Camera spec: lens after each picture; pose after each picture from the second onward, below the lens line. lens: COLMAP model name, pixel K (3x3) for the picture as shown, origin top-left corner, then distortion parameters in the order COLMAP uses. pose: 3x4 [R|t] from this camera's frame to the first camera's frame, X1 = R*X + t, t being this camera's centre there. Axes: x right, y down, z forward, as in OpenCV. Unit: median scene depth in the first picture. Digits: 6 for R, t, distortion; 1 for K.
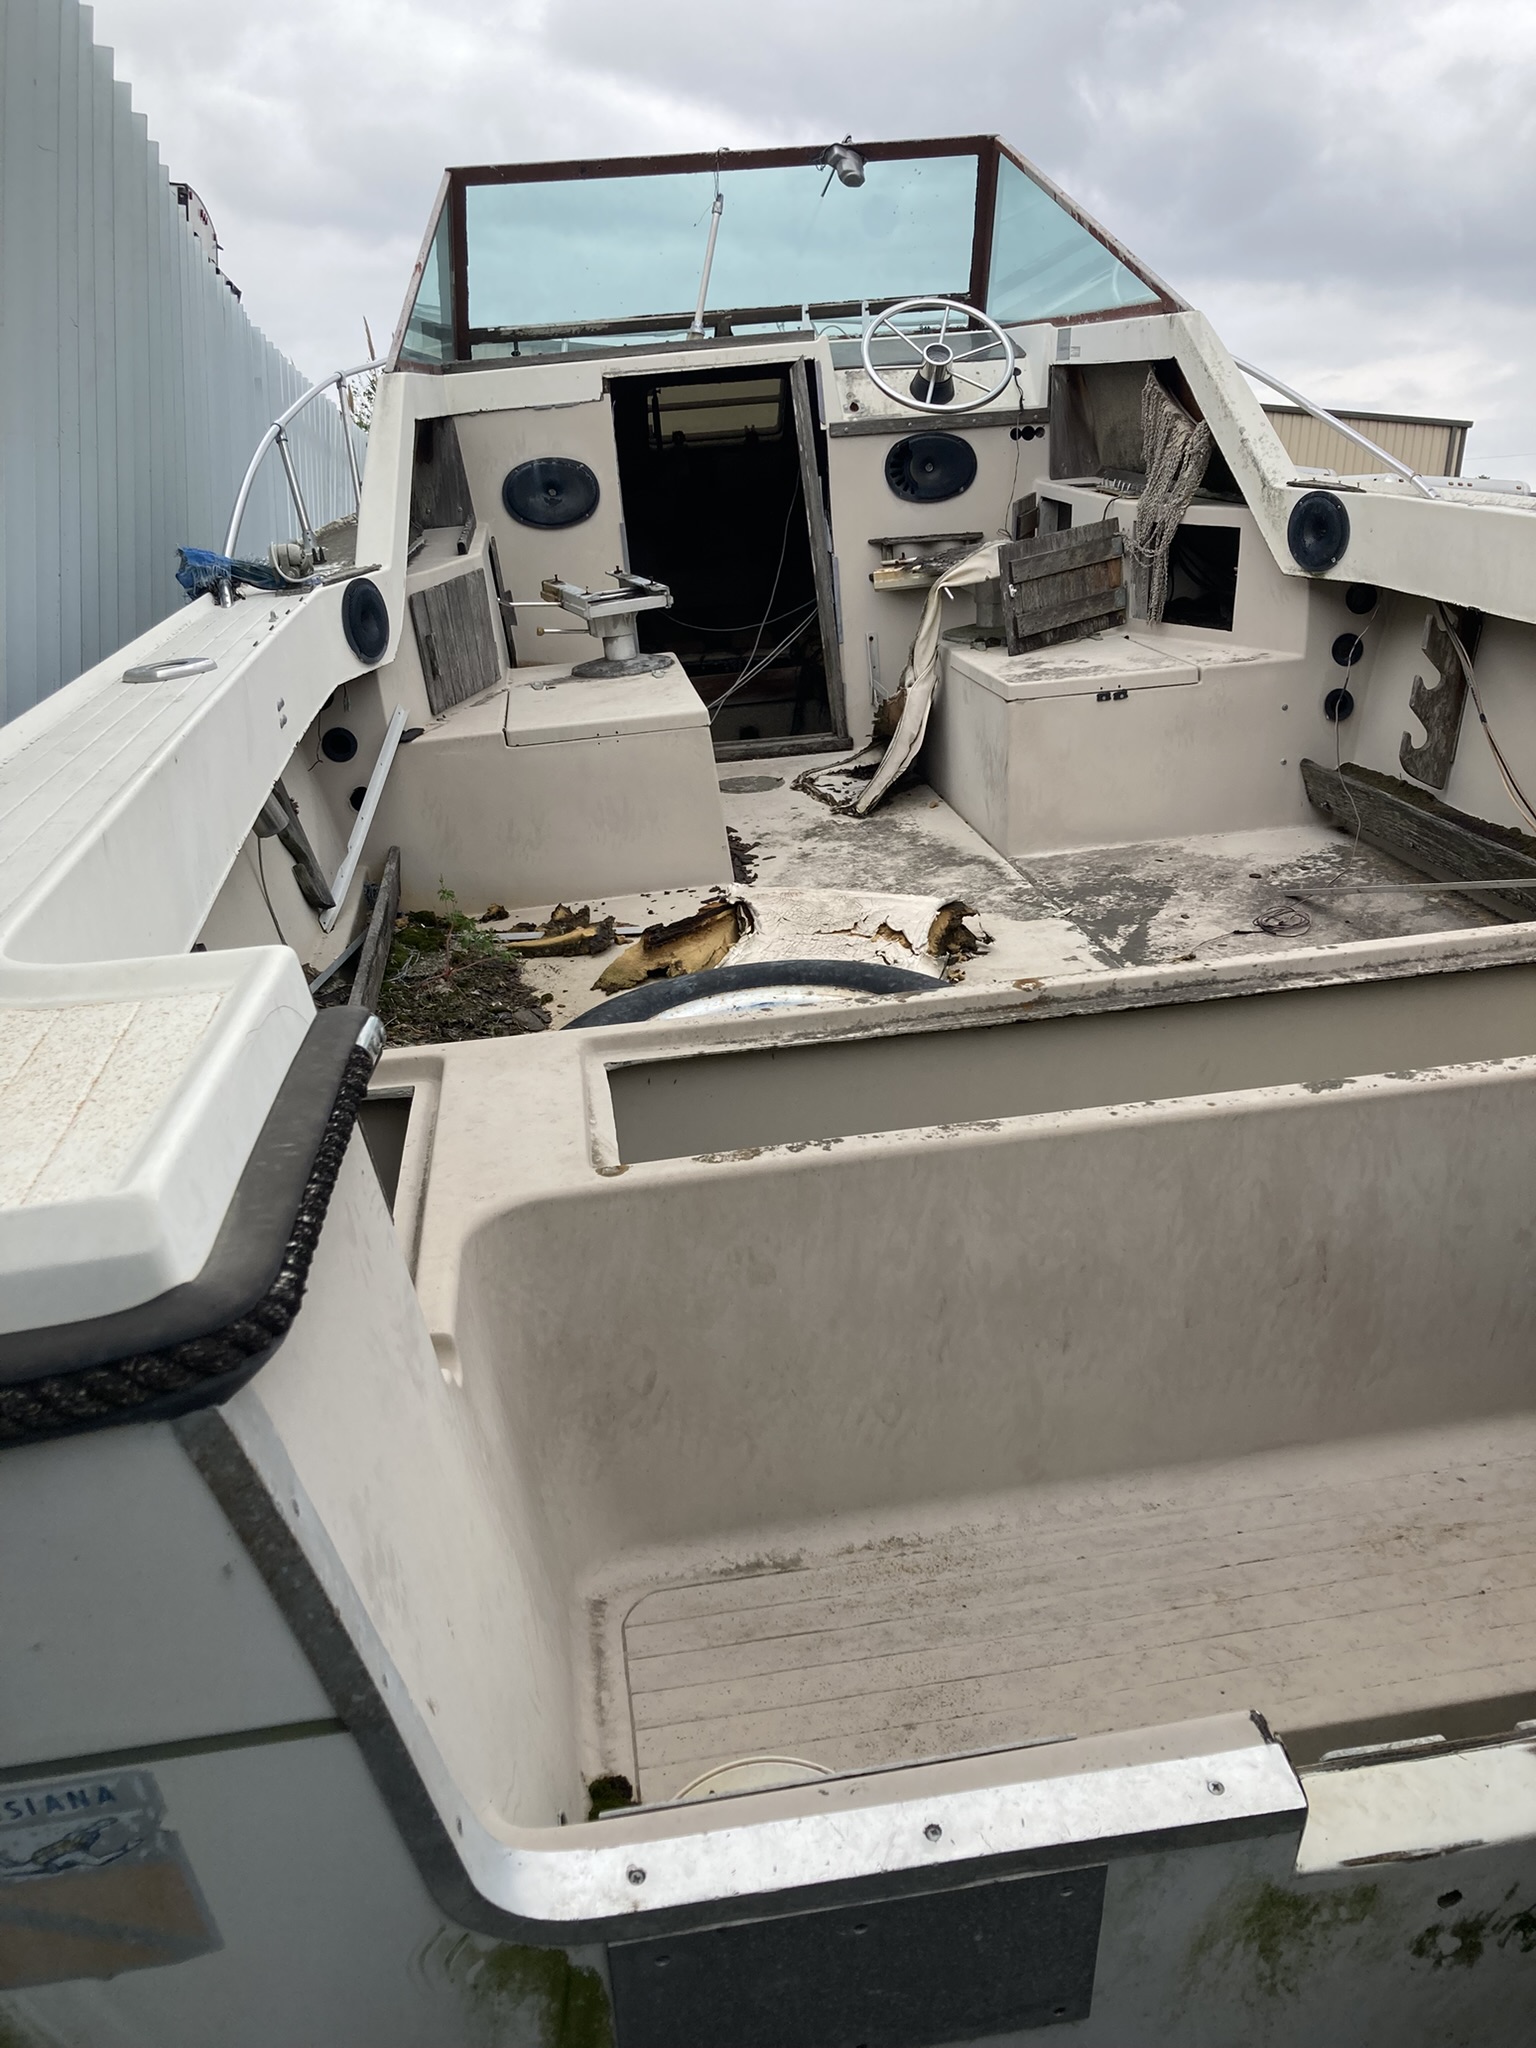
lens RADIAL K [[1717.1, 0, 768.0], [0, 1717.1, 1024.0], [0, 0, 1]] dist [-0.016515, 0.019895]
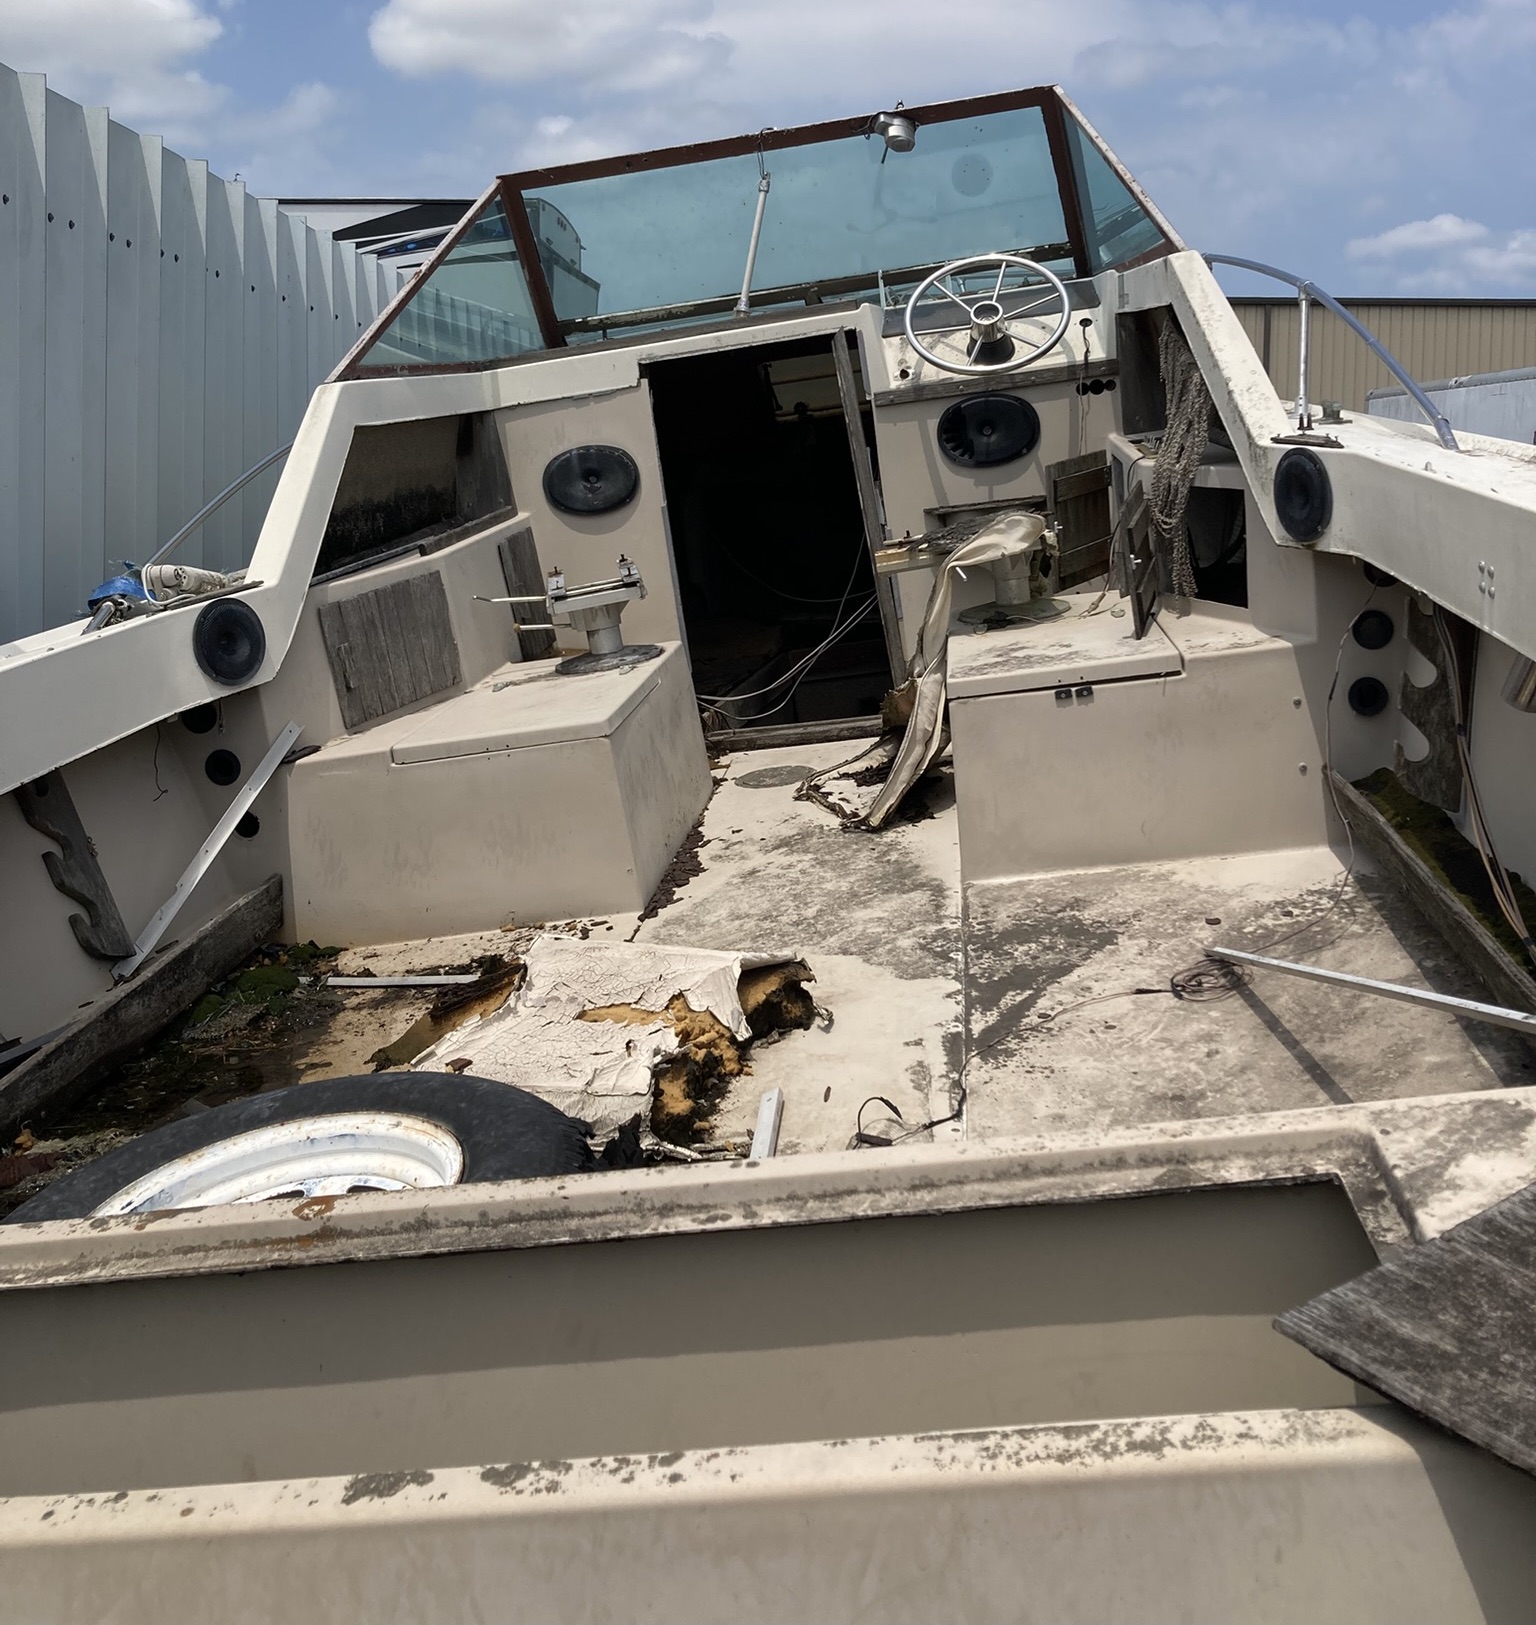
lens RADIAL K [[1680.9, 0, 779.5], [0, 1680.9, 623.4], [0, 0, 1]] dist [0.172241, -0.414047]
pose [[0.967189, -0.030789, -0.252185, 0.251968], [-0.016193, 0.983140, -0.182134, -0.065144], [0.253541, 0.180241, 0.950384, 0.148533]]
